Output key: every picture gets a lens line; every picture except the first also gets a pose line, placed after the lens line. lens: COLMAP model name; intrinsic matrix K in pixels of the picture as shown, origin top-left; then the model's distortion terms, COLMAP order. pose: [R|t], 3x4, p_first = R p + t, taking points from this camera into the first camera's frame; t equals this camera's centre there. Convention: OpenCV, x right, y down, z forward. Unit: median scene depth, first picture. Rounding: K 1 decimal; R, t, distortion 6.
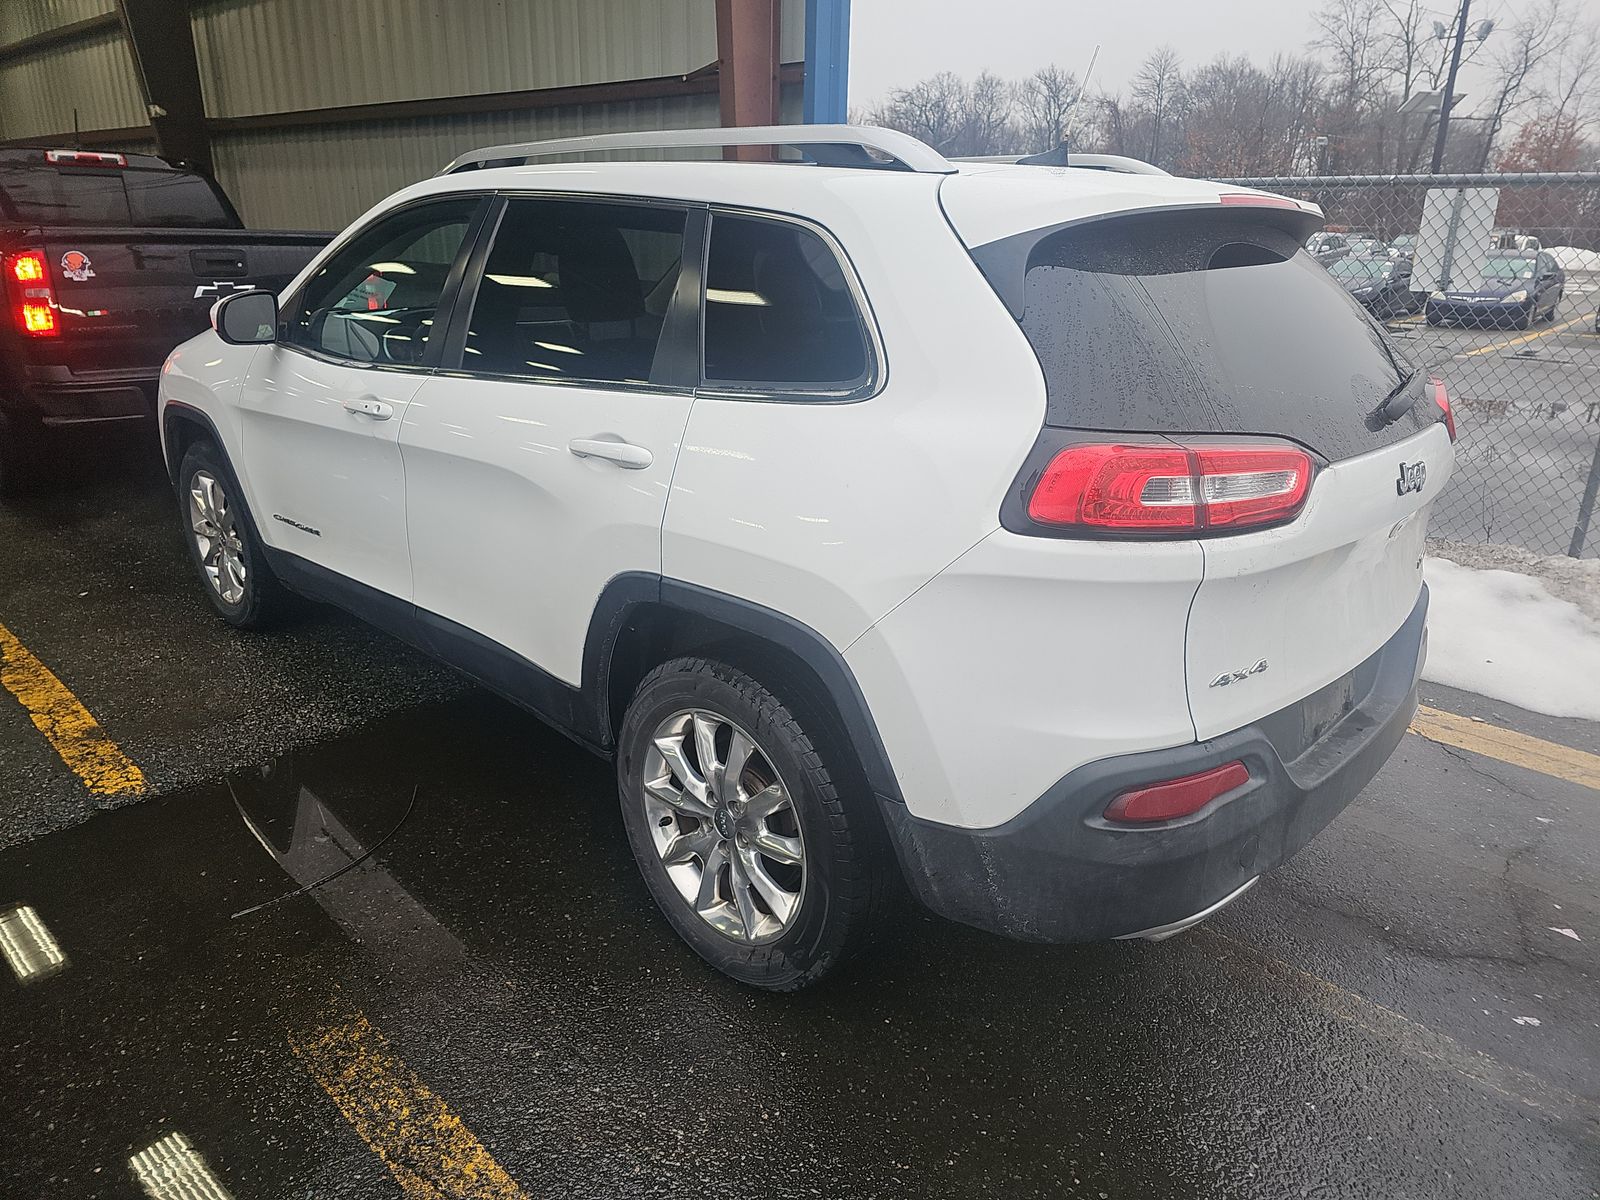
lens RADIAL K [[1086.2, 0, 800.0], [0, 1086.2, 600.0], [0, 0, 1]] dist [0.043551, -0.039995]
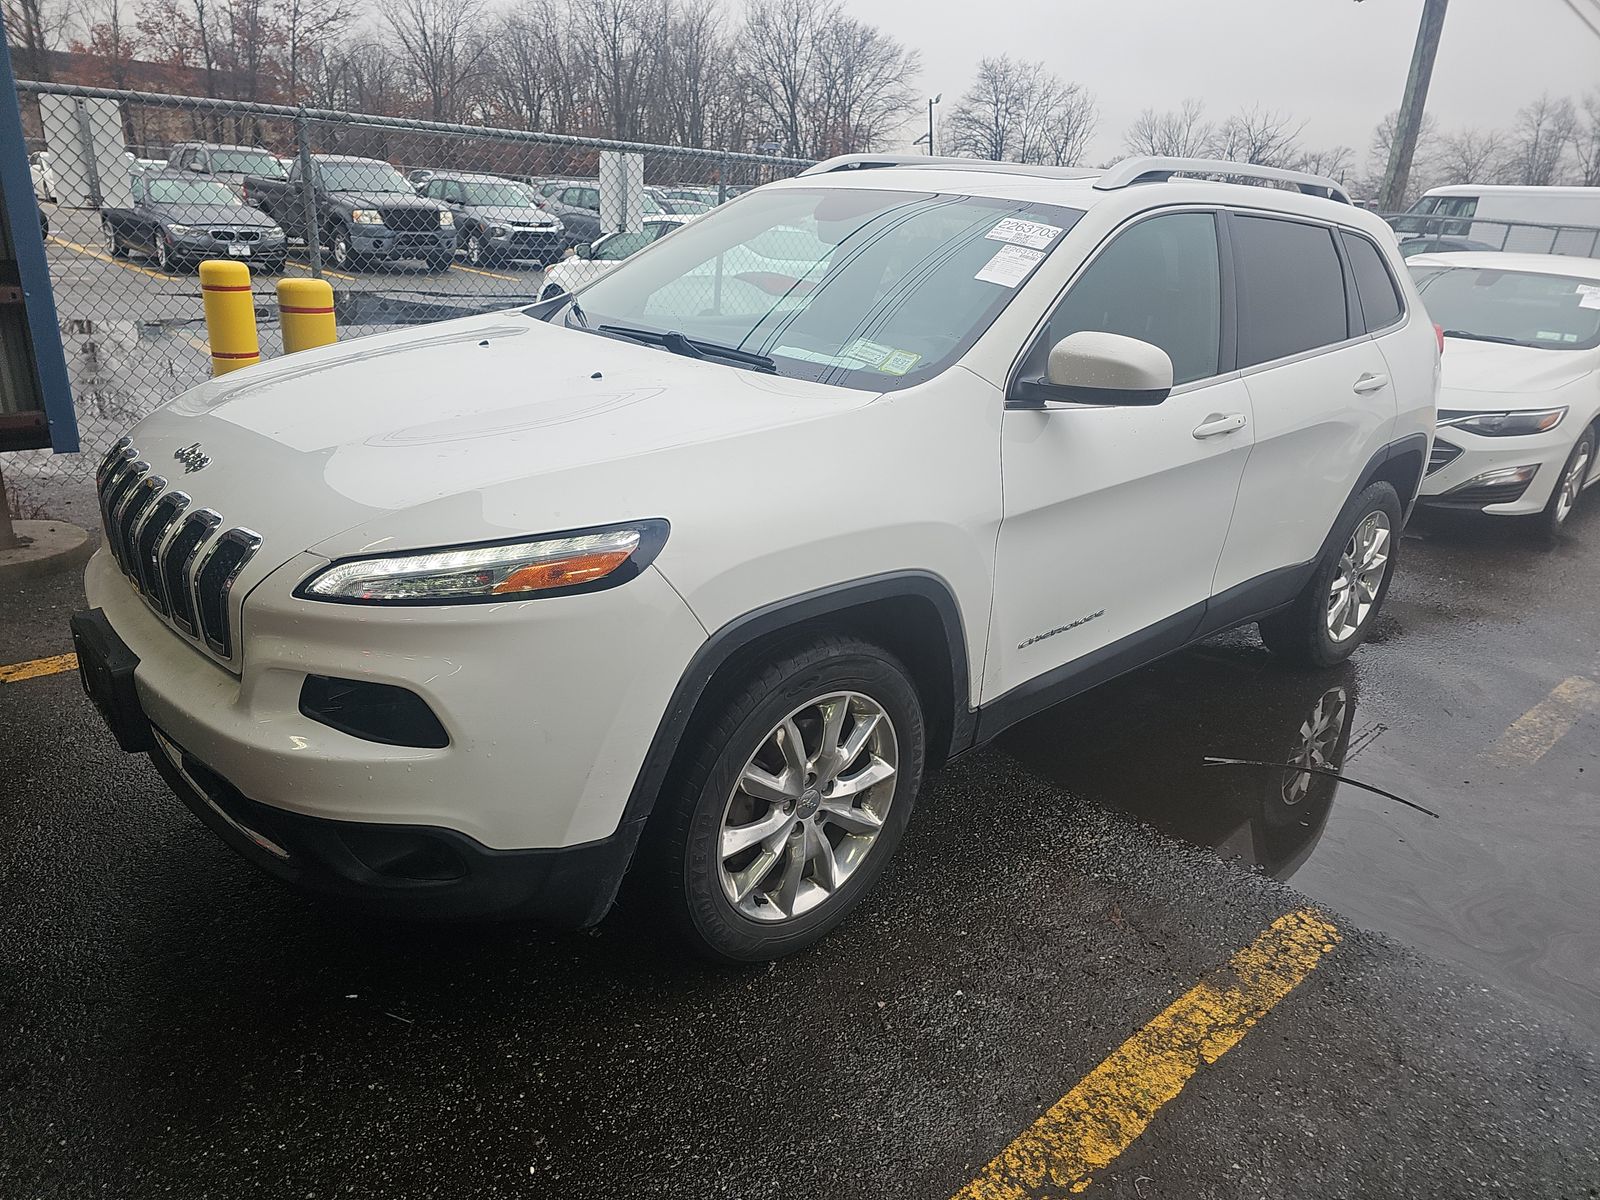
lens RADIAL K [[1086.2, 0, 800.0], [0, 1086.2, 600.0], [0, 0, 1]] dist [0.043551, -0.039995]
pose [[0.047614, -0.357117, 0.932845, -0.825248], [0.265134, 0.904923, 0.332894, -0.272413], [-0.963035, 0.231478, 0.137771, 0.747793]]
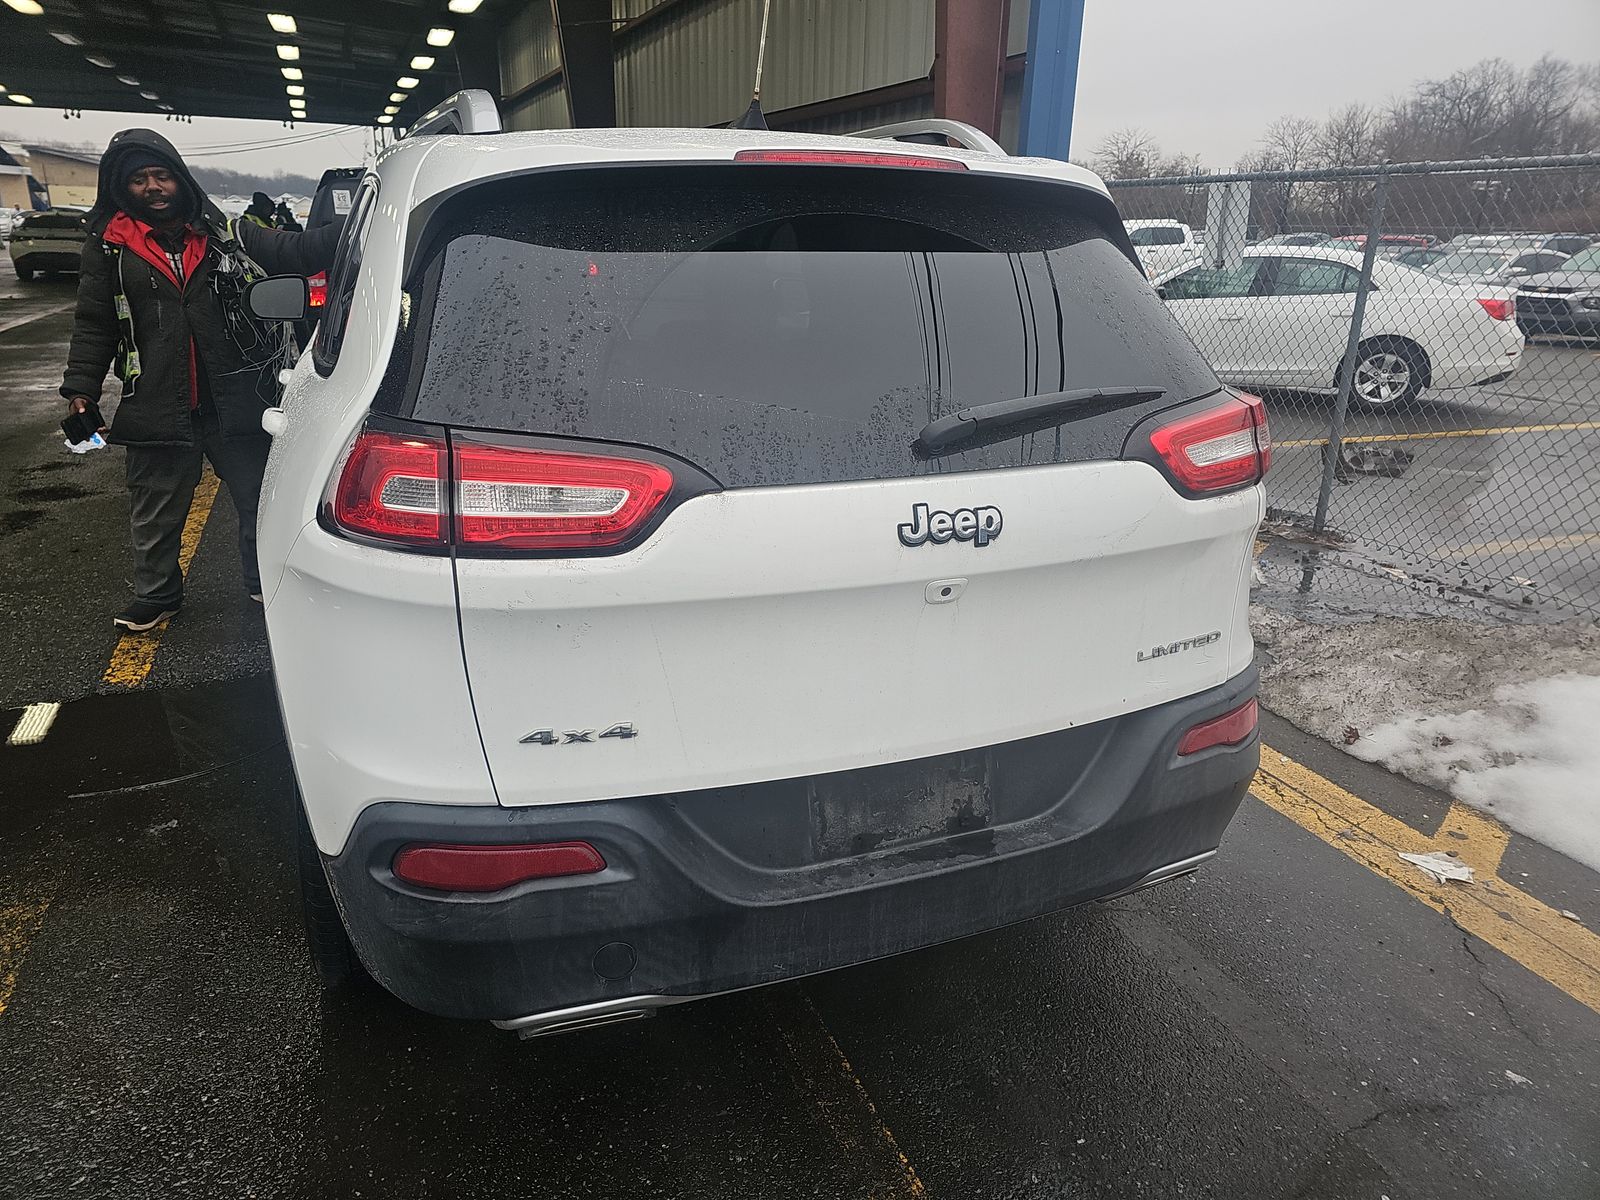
lens RADIAL K [[1052.7, 0, 800.0], [0, 1052.7, 600.0], [0, 0, 1]] dist [0.084228, -0.066753]
pose [[0.901806, 0.134875, -0.410553, 0.330505], [-0.138143, 0.990171, 0.021853, -0.027475], [0.409465, 0.037008, 0.911575, 0.134816]]
